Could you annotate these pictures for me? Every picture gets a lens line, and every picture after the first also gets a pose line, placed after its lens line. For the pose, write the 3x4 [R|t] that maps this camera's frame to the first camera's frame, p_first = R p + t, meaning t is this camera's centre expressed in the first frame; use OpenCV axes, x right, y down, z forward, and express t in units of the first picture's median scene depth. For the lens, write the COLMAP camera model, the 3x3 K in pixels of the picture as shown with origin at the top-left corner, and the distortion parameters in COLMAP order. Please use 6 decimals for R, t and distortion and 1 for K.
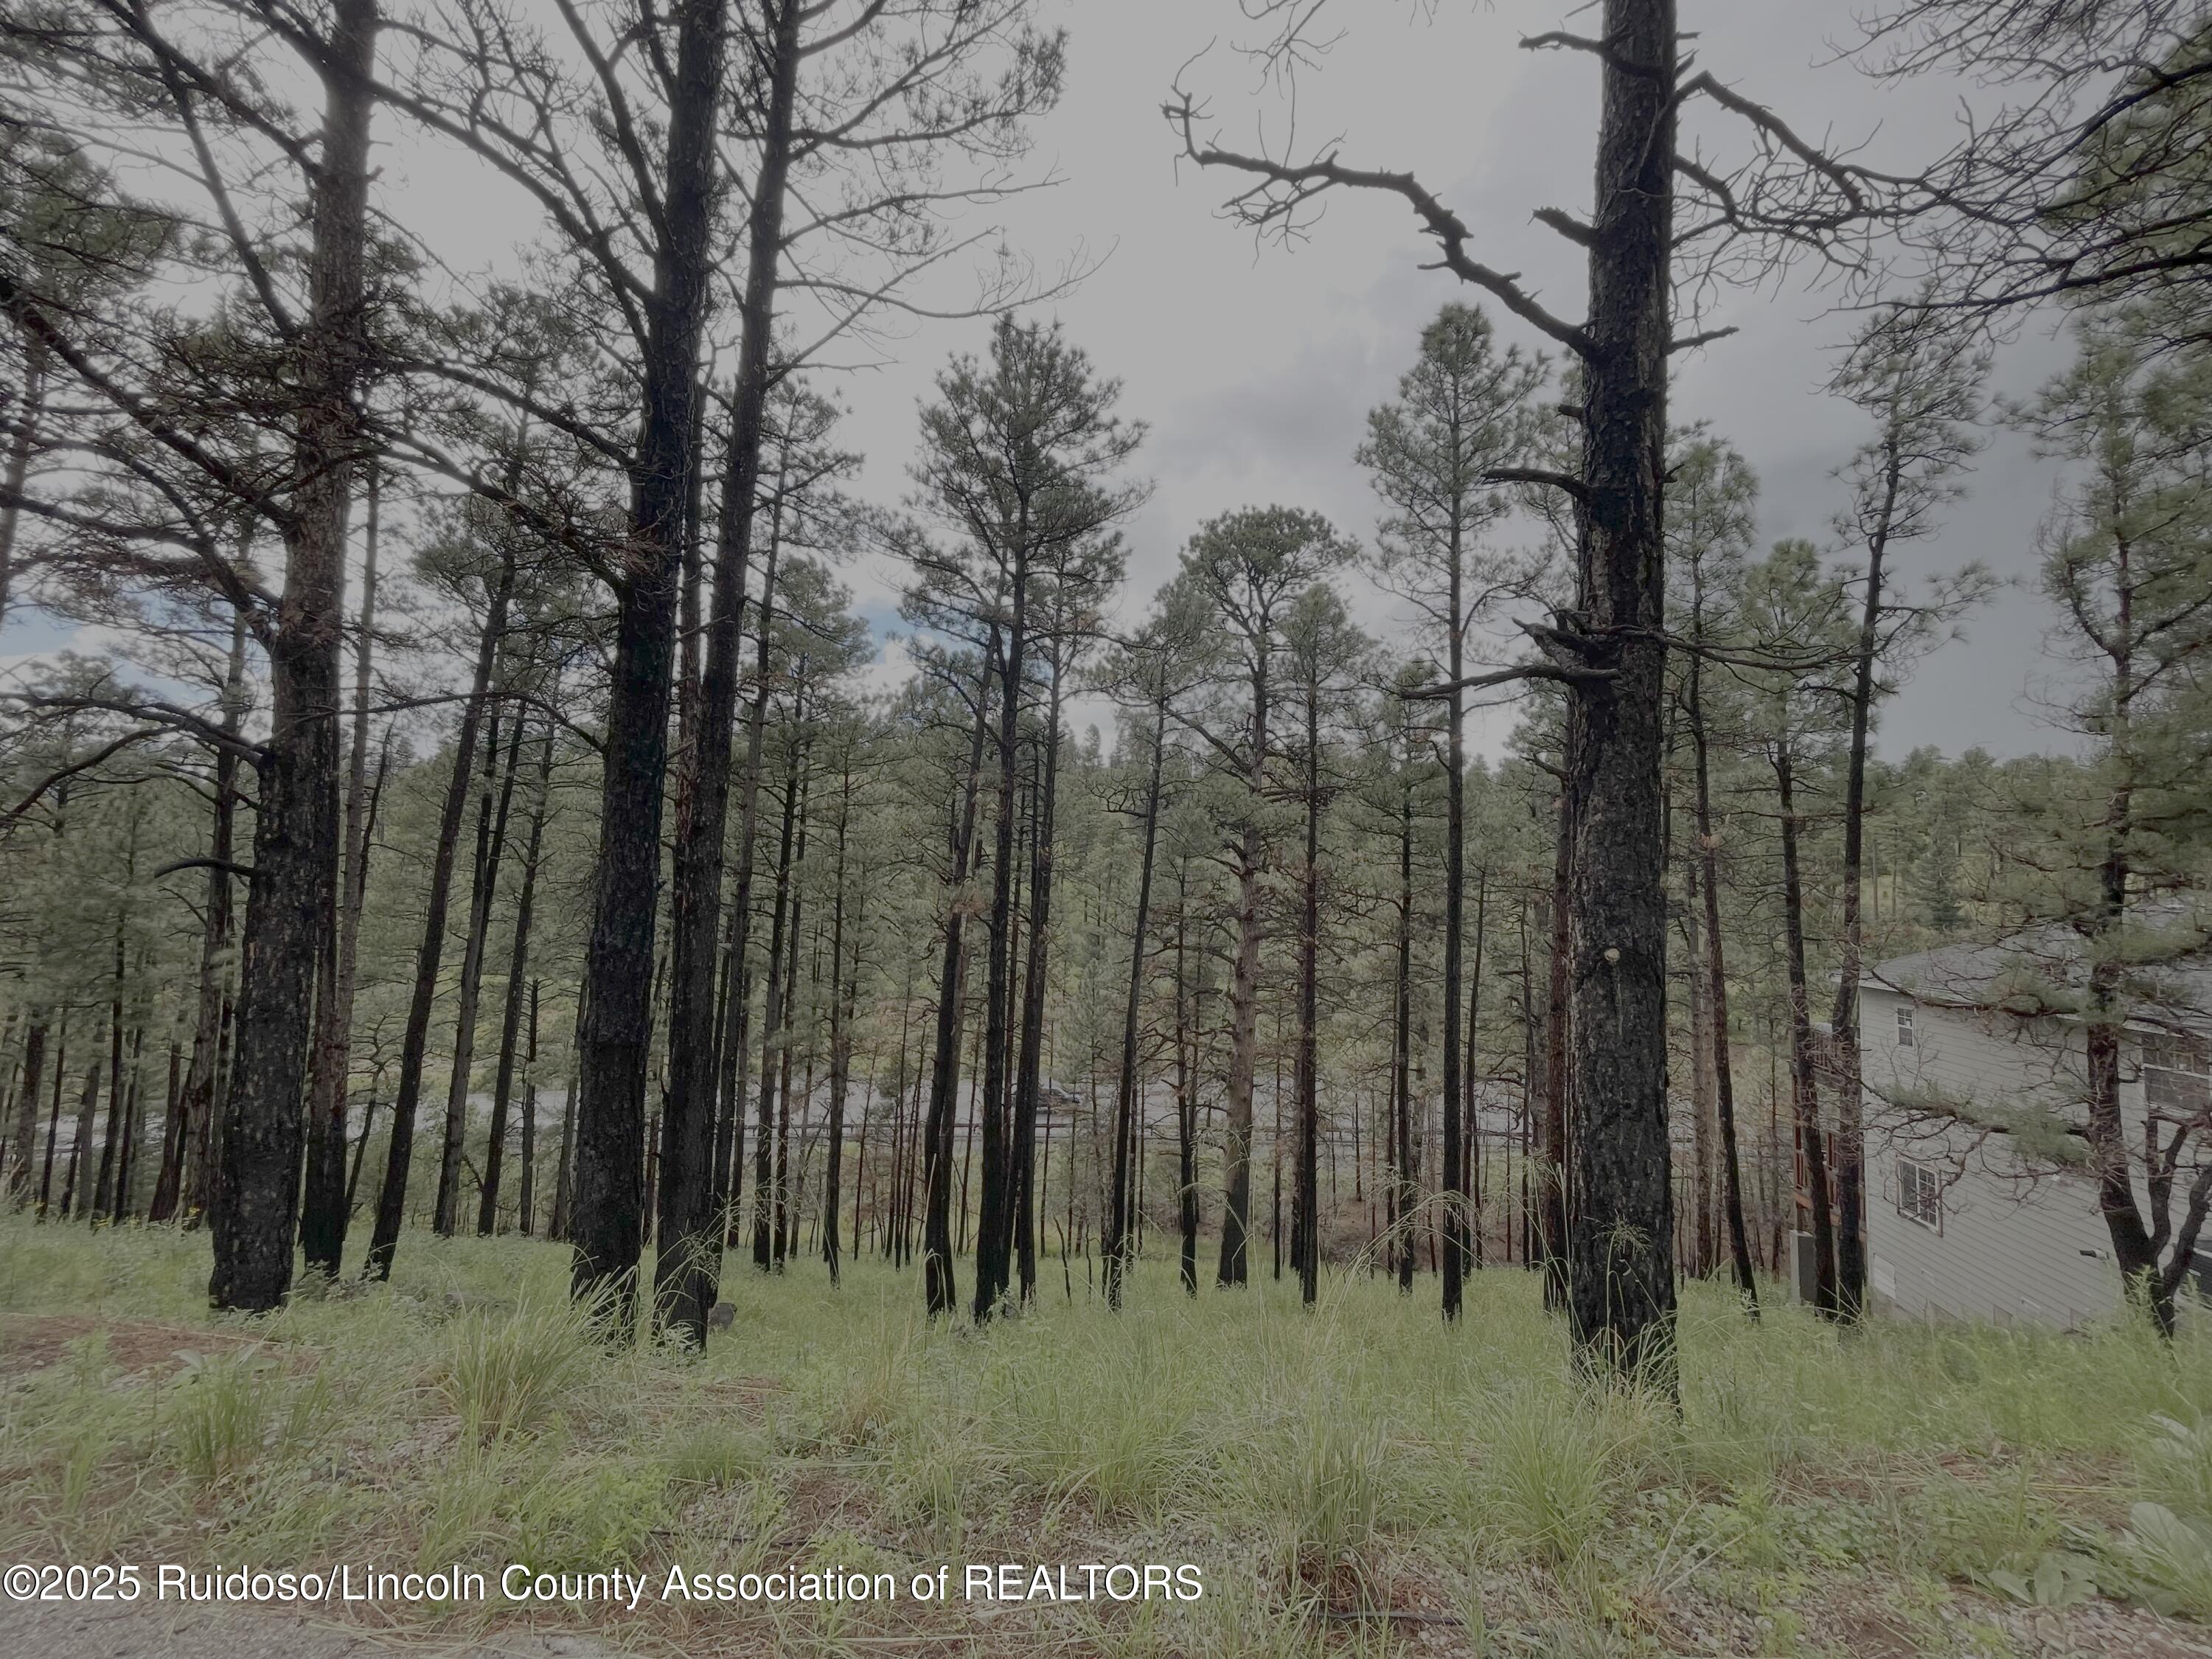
lens RADIAL K [[889.7, 0, 1095.3], [0, 889.7, 837.1], [0, 0, 1]] dist [-0.000764, 0.000673]
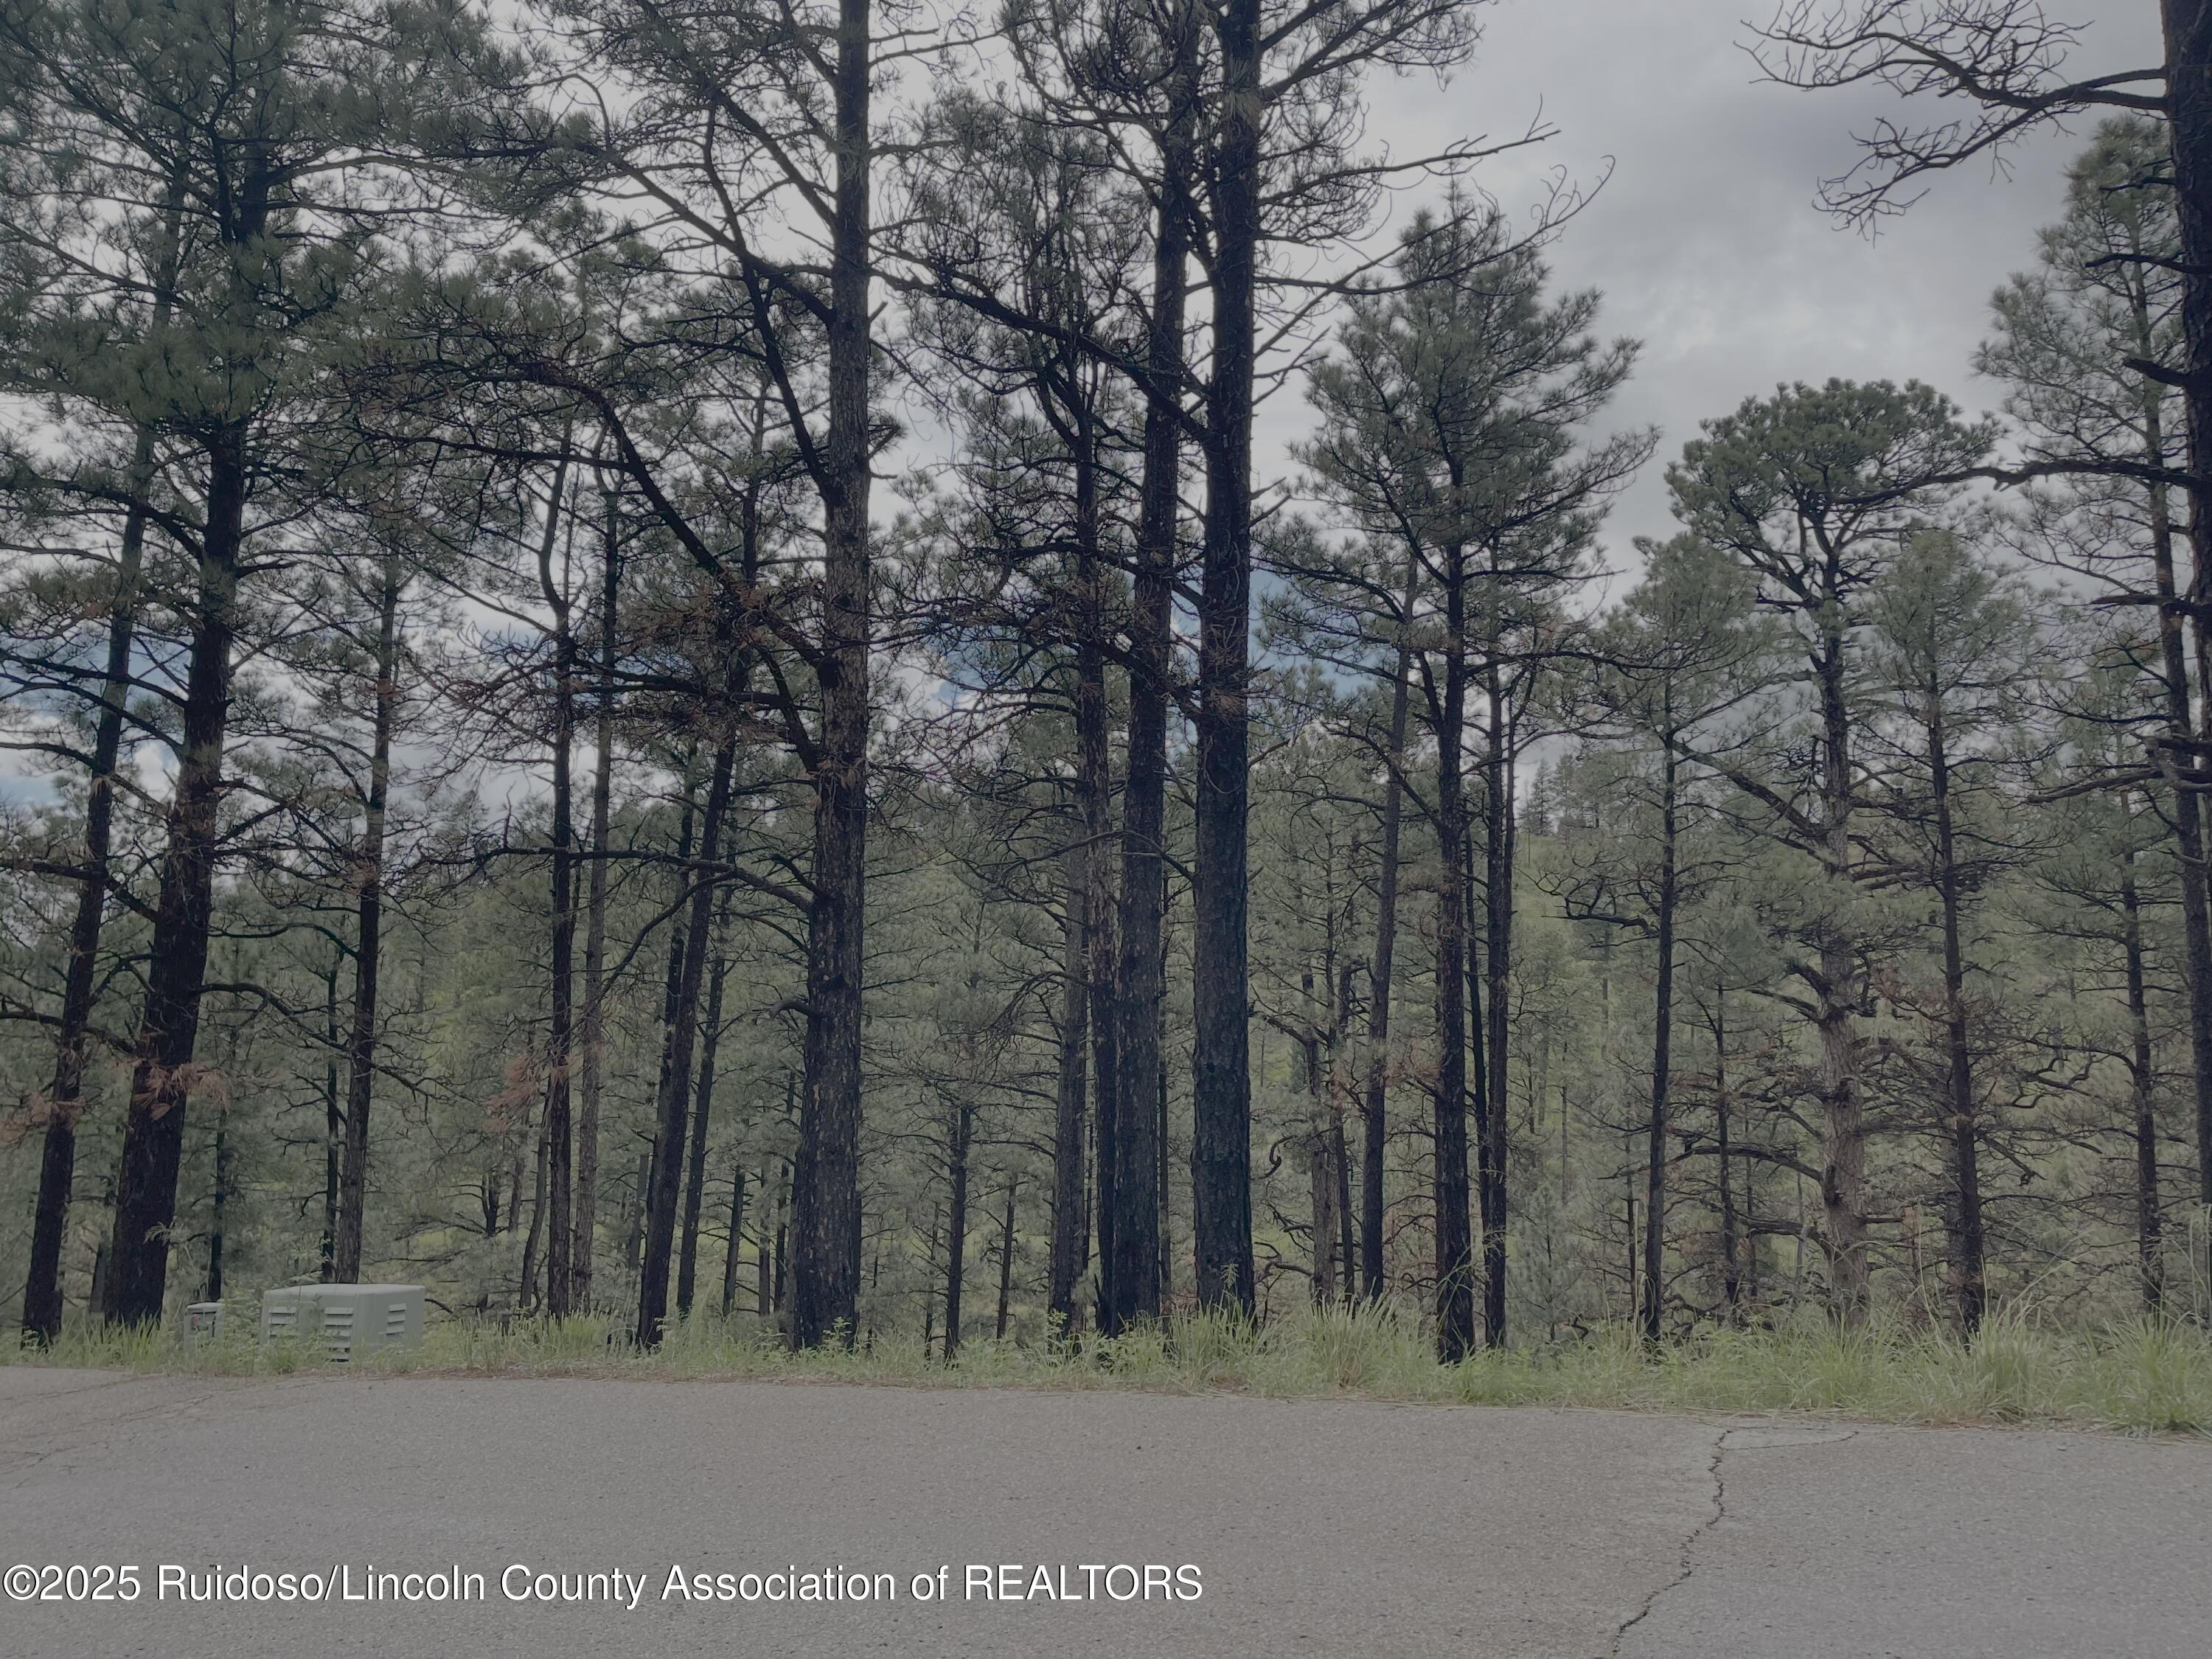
lens RADIAL K [[1656.1, 0, 1123.5], [0, 1656.1, 833.4], [0, 0, 1]] dist [0.063290, -0.064895]
pose [[0.975162, -0.054619, -0.214653, -0.058492], [0.036197, 0.995388, -0.088837, 0.004916], [0.218516, 0.078861, 0.972642, -0.244348]]
